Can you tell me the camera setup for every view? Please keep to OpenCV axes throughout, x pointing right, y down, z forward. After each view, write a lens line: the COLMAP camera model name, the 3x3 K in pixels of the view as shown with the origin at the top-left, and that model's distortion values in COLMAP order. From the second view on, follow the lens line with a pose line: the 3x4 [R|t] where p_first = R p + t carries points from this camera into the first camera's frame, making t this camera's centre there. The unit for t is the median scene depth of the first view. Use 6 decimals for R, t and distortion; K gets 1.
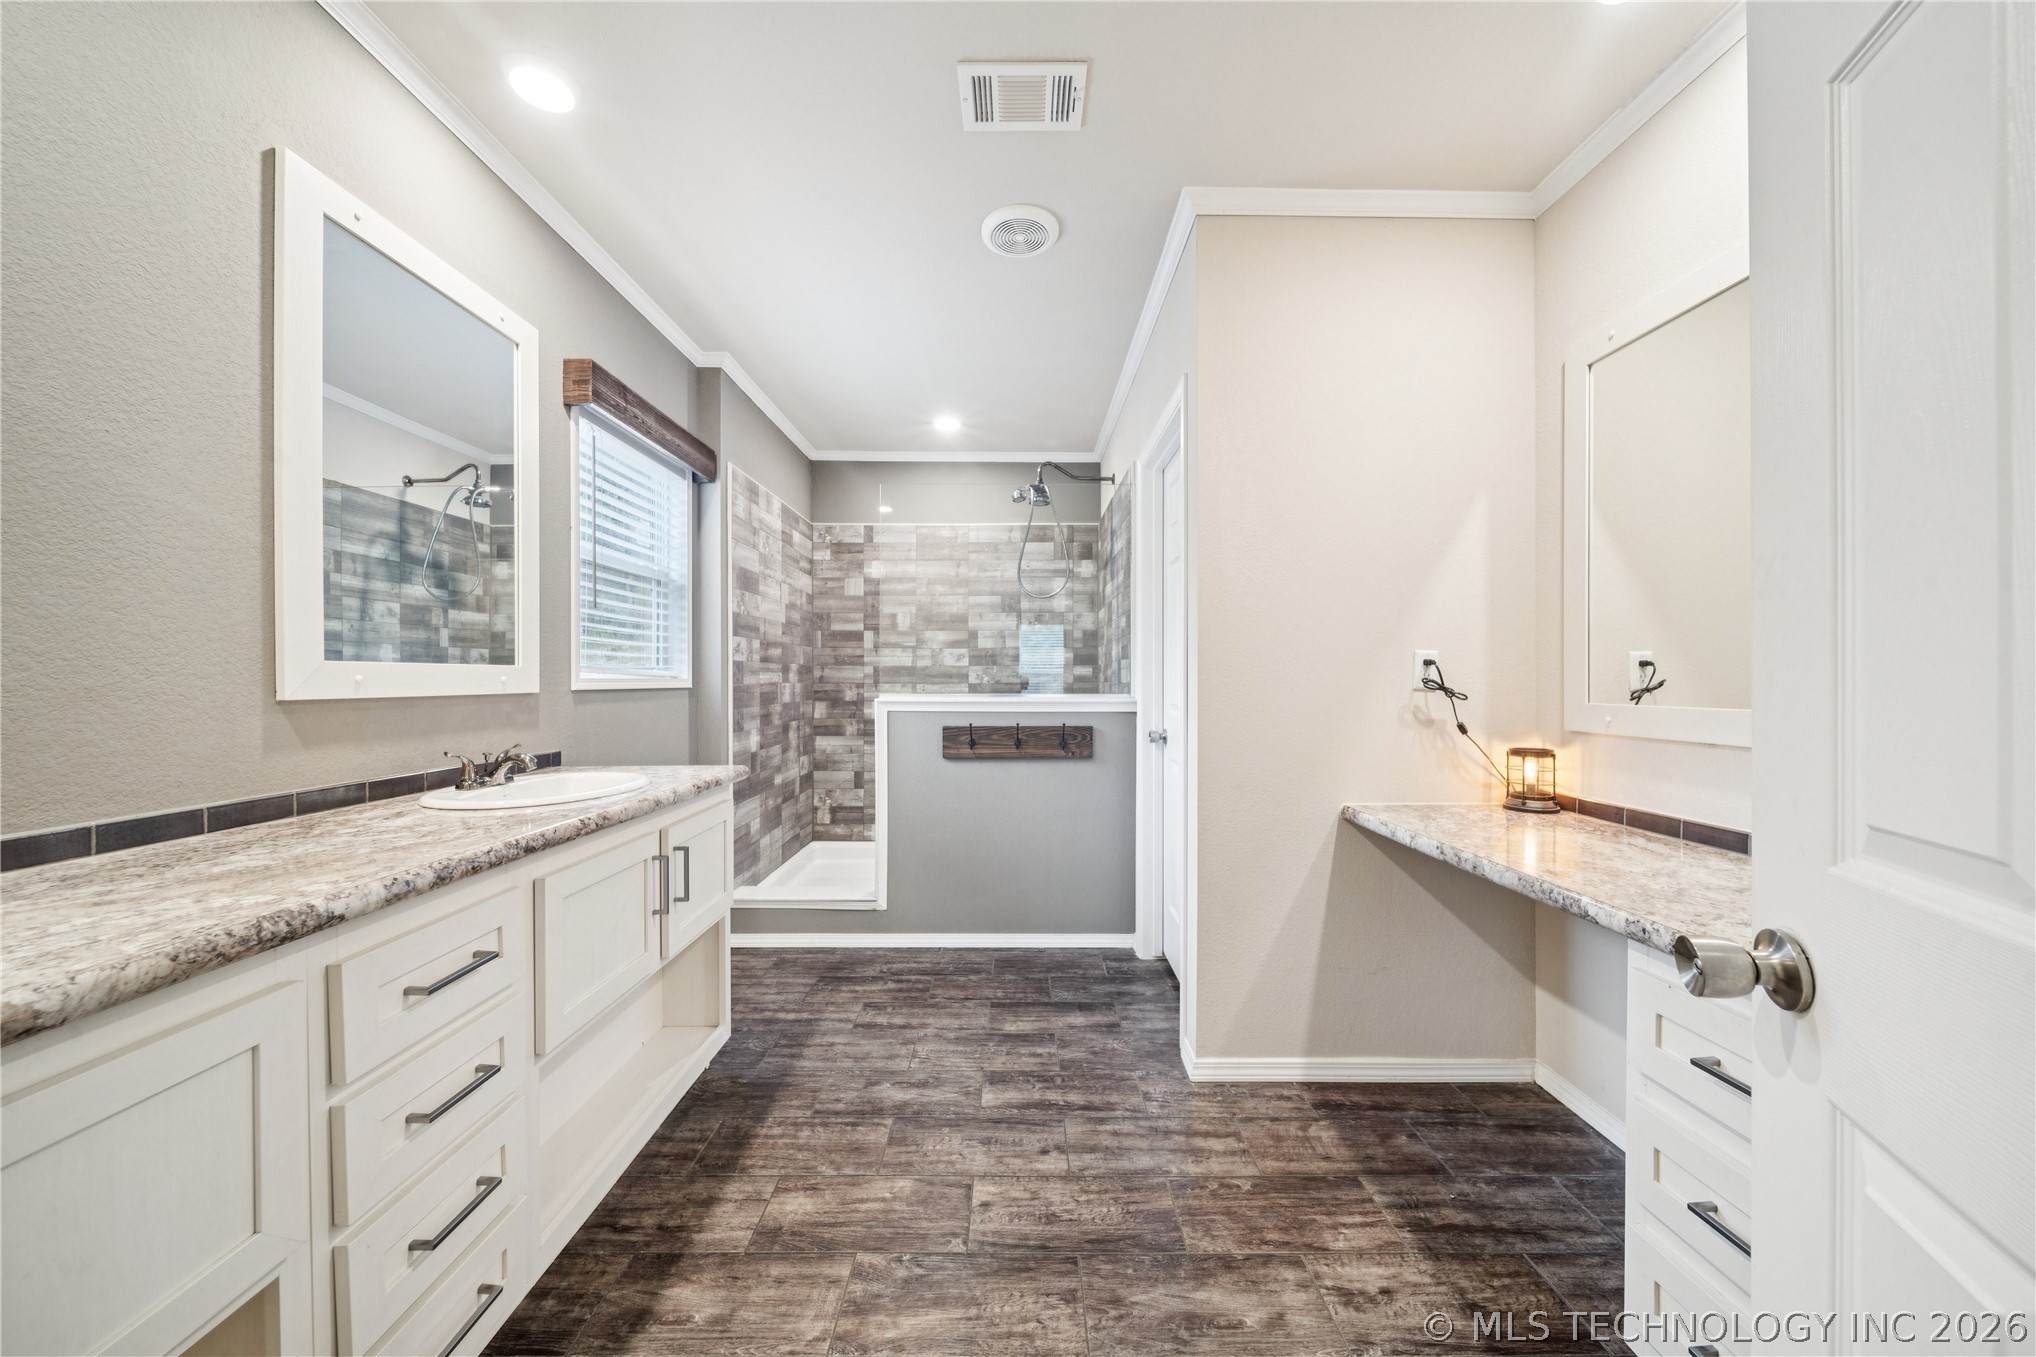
lens RADIAL K [[711.2, 0, 1011.2], [0, 711.2, 675.4], [0, 0, 1]] dist [-0.000277, -0.004217]
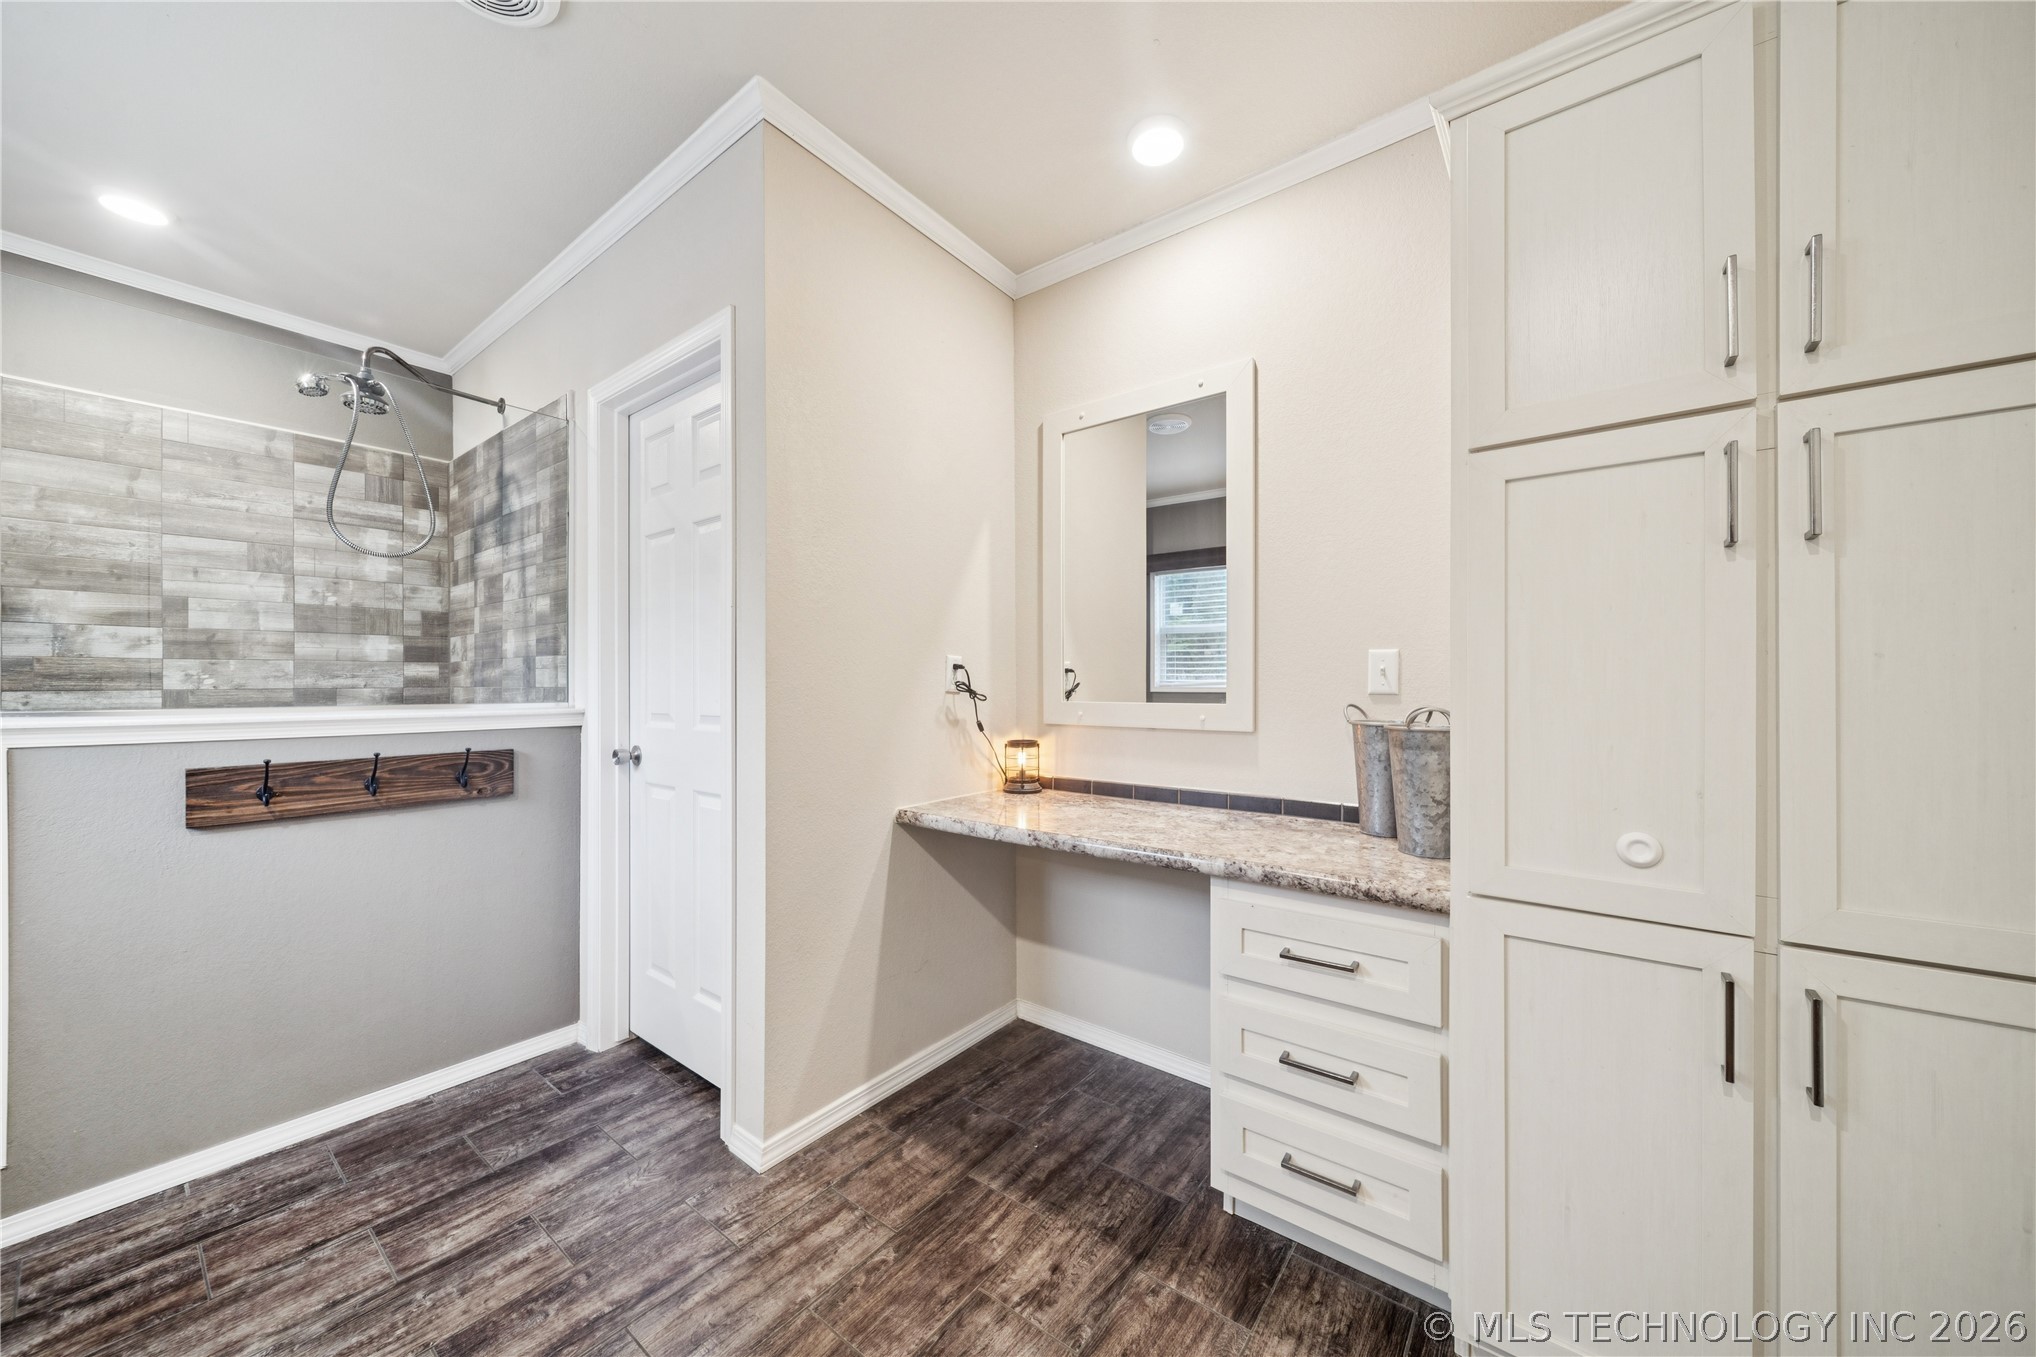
lens RADIAL K [[715.0, 0, 1019.2], [0, 715.0, 680.4], [0, 0, 1]] dist [-0.000622, -0.001269]
pose [[0.601015, 0.003428, 0.799231, -0.224671], [-0.004294, 0.999990, -0.001060, 0.003231], [-0.799227, -0.002795, 0.601023, 0.266802]]
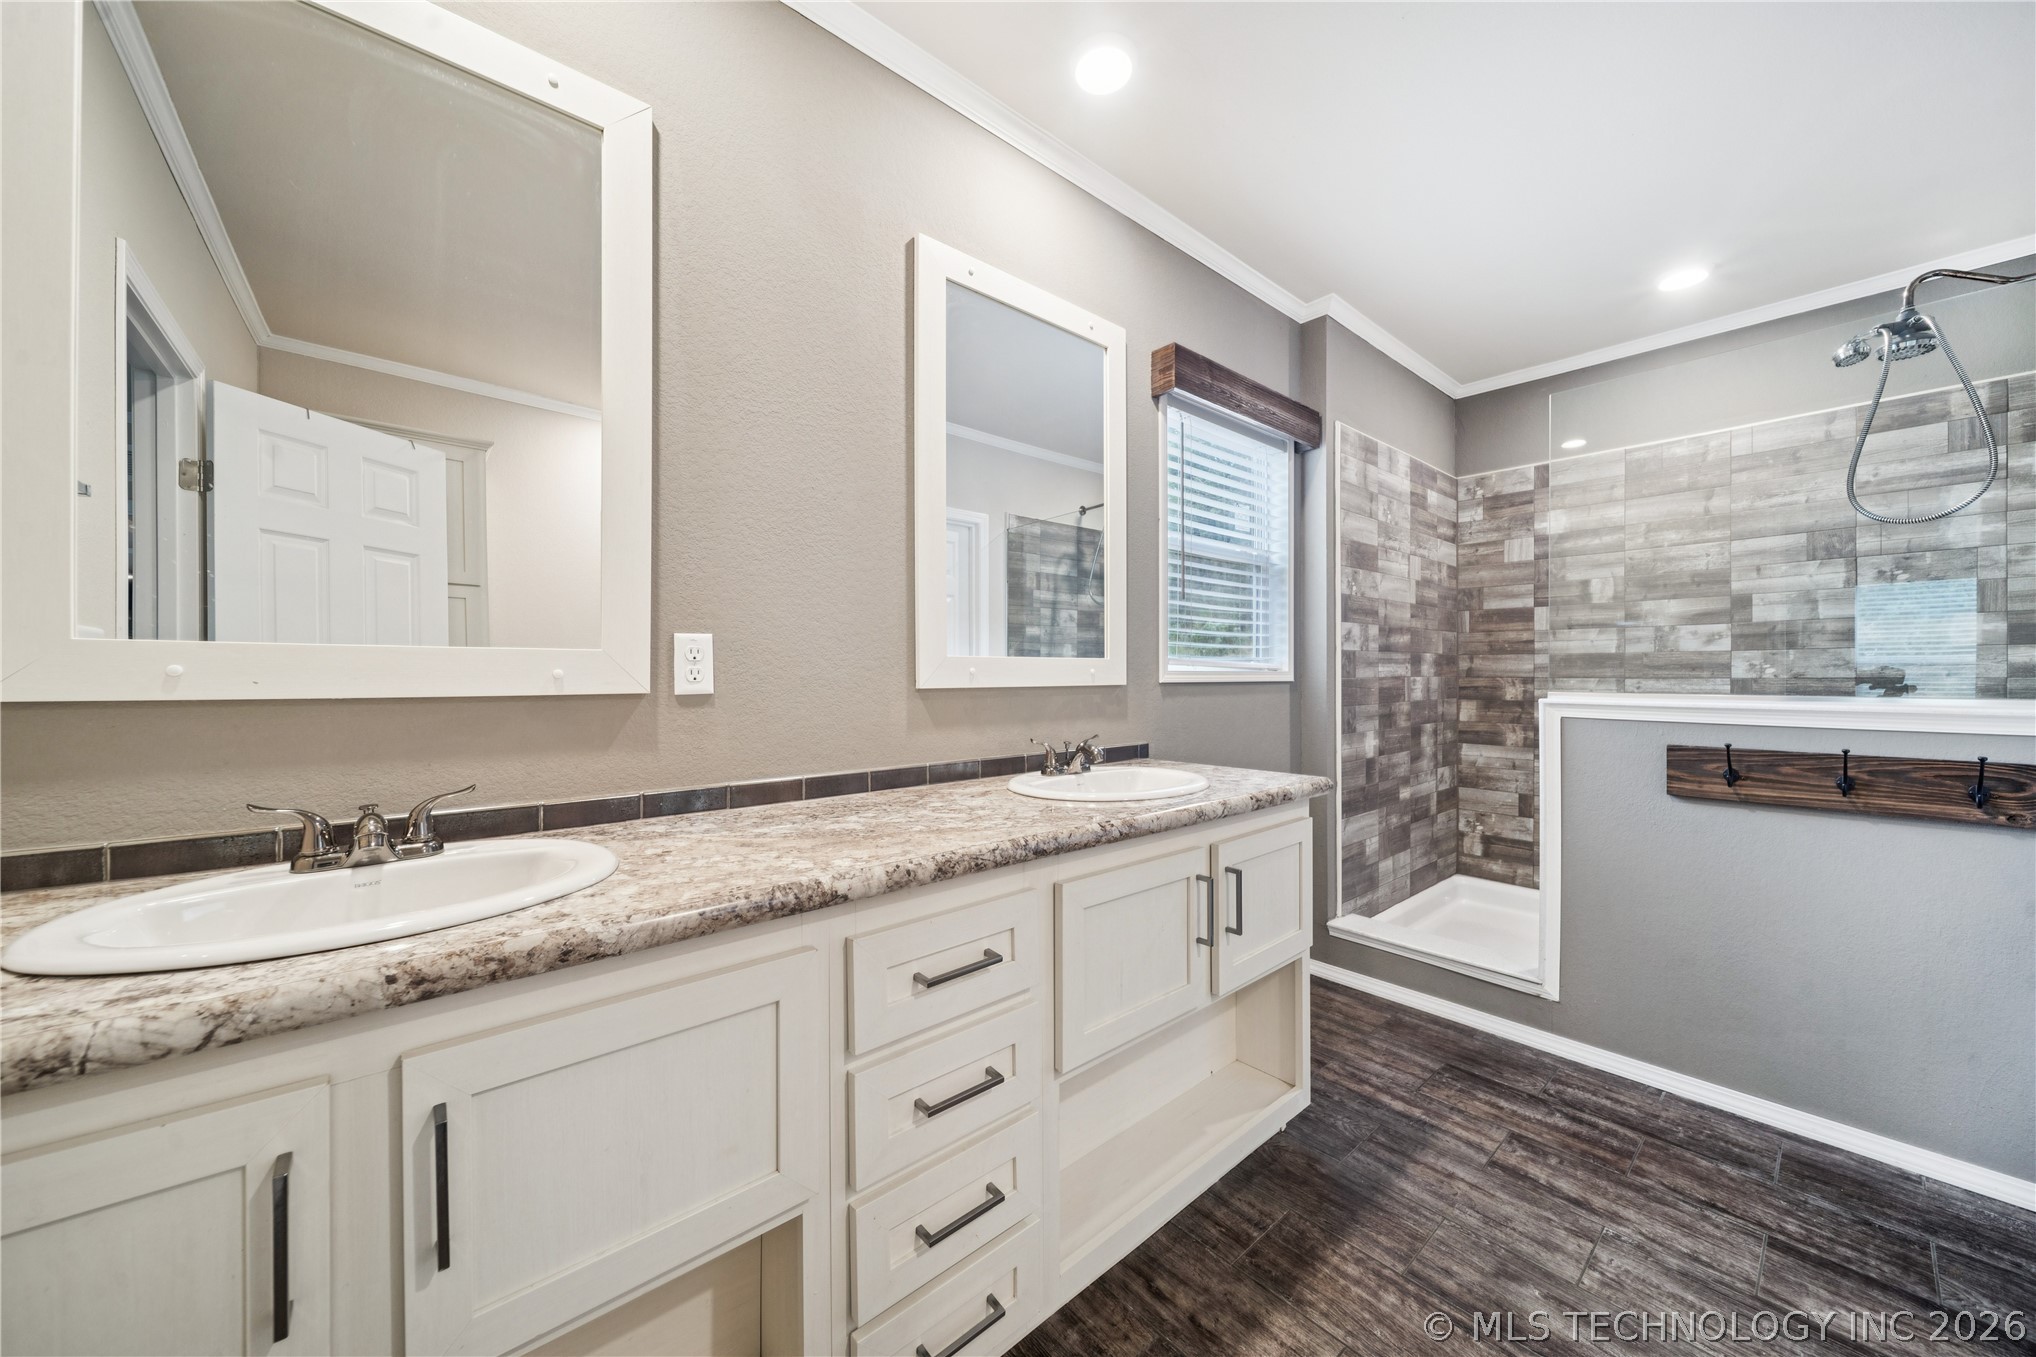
lens RADIAL K [[714.6, 0, 1019.2], [0, 714.6, 675.2], [0, 0, 1]] dist [0.001747, -0.002009]
pose [[0.656978, 0.001290, -0.753909, 0.007939], [0.004805, 0.999971, 0.005898, 0.003745], [0.753895, -0.007498, 0.656953, 0.215351]]
